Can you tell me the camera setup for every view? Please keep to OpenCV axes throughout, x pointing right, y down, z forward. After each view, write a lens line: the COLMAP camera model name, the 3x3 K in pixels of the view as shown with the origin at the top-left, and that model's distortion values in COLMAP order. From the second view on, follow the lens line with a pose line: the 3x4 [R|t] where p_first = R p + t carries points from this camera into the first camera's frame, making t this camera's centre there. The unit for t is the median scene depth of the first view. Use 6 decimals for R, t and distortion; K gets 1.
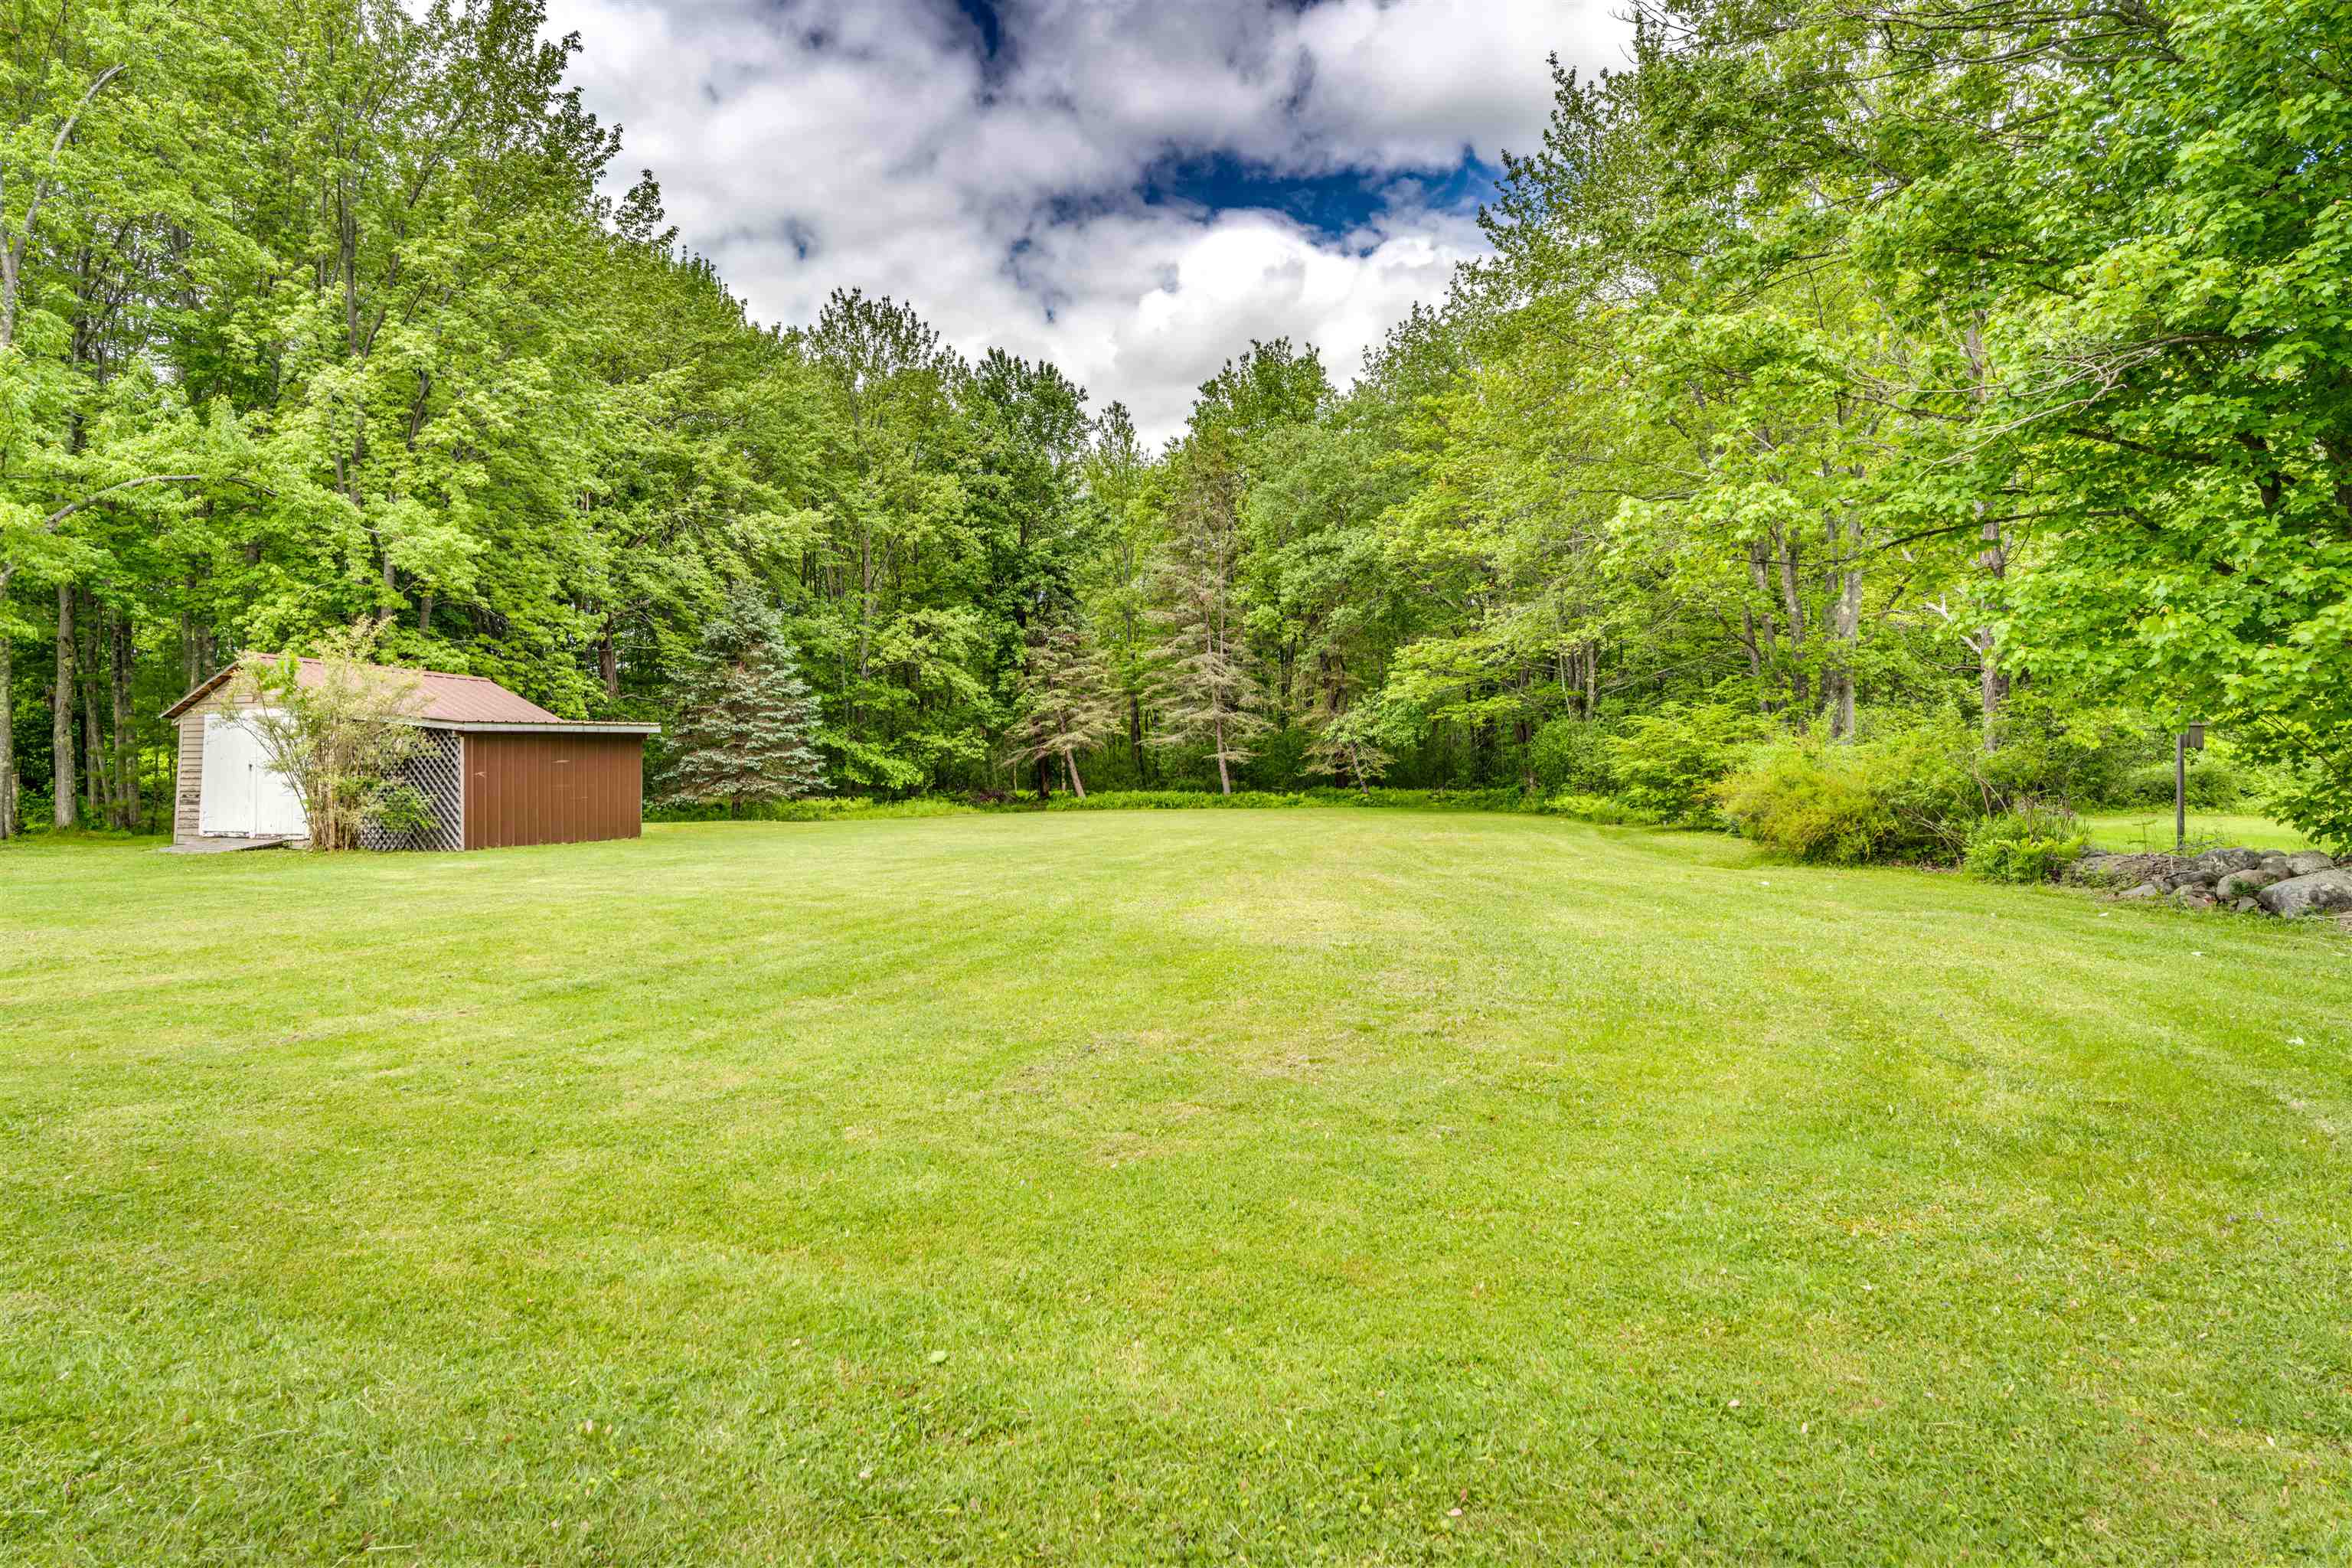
lens RADIAL K [[1229.9, 0, 1122.3], [0, 1229.9, 782.1], [0, 0, 1]] dist [-0.006427, 0.003314]
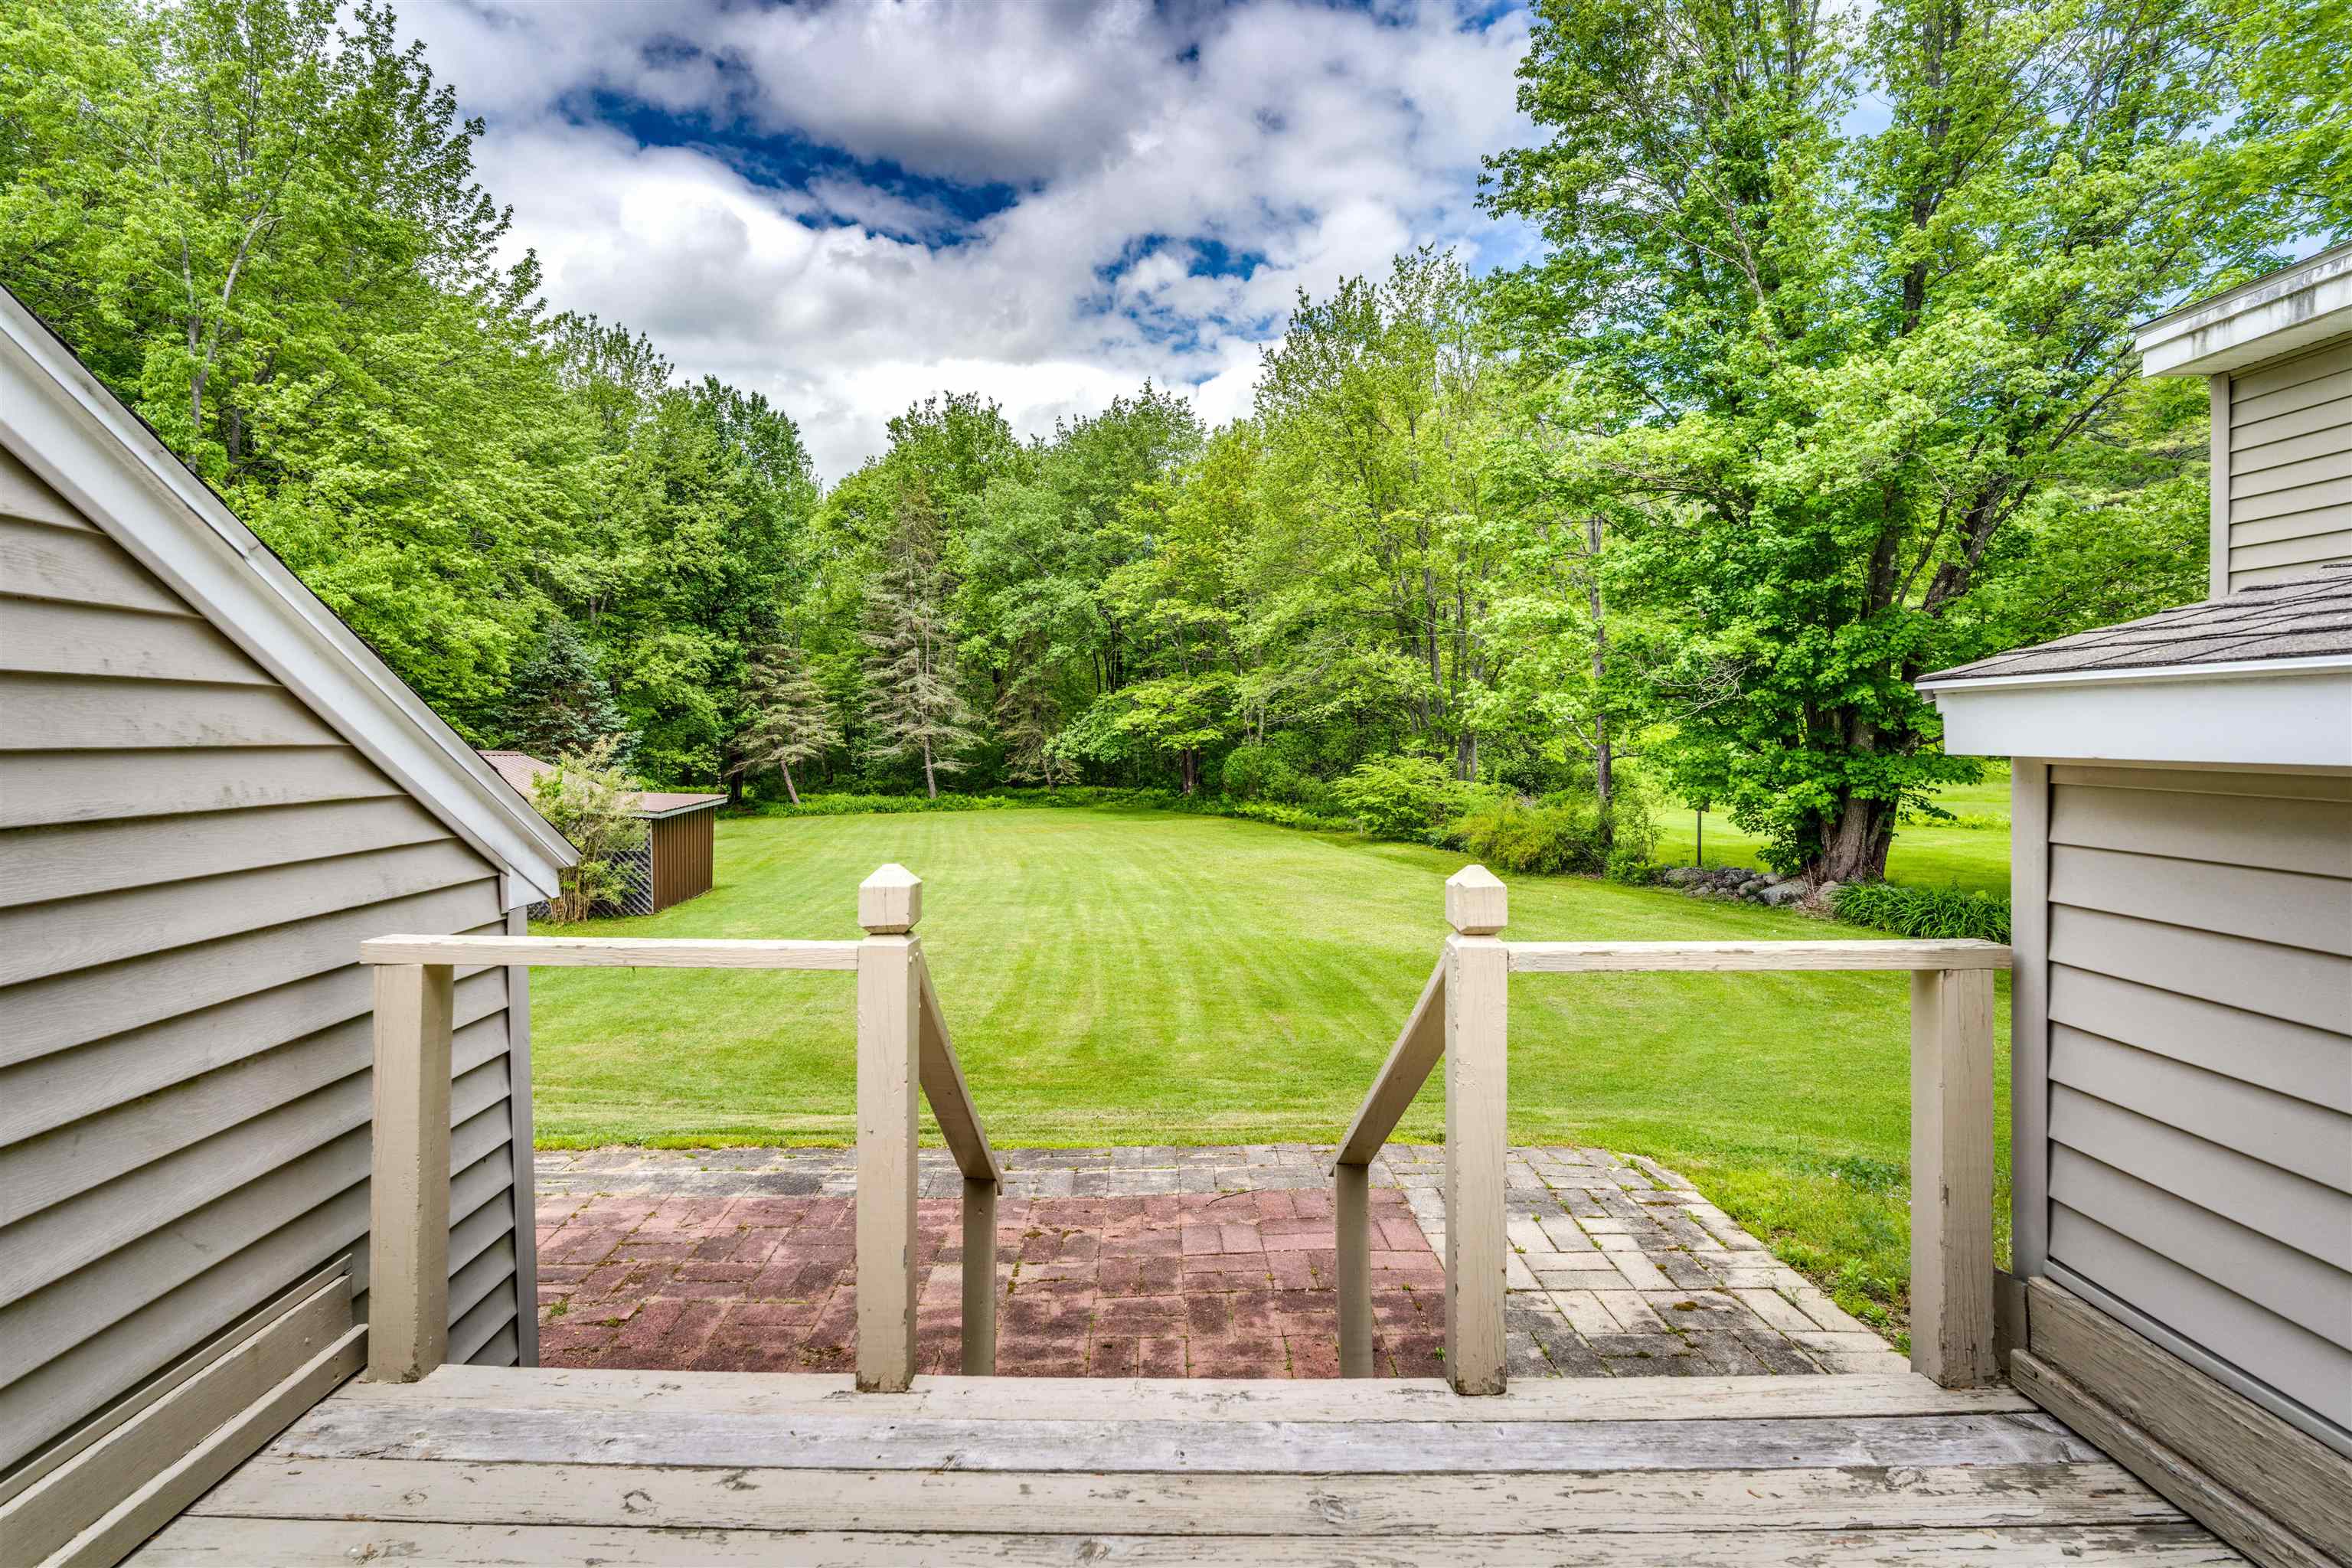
lens RADIAL K [[1229.9, 0, 1157.9], [0, 1229.9, 788.0], [0, 0, 1]] dist [-0.006427, 0.003314]
pose [[0.912379, -0.021390, 0.408787, -0.202847], [0.008315, 0.999396, 0.033736, -0.038584], [-0.409262, -0.027381, 0.912006, -0.121180]]
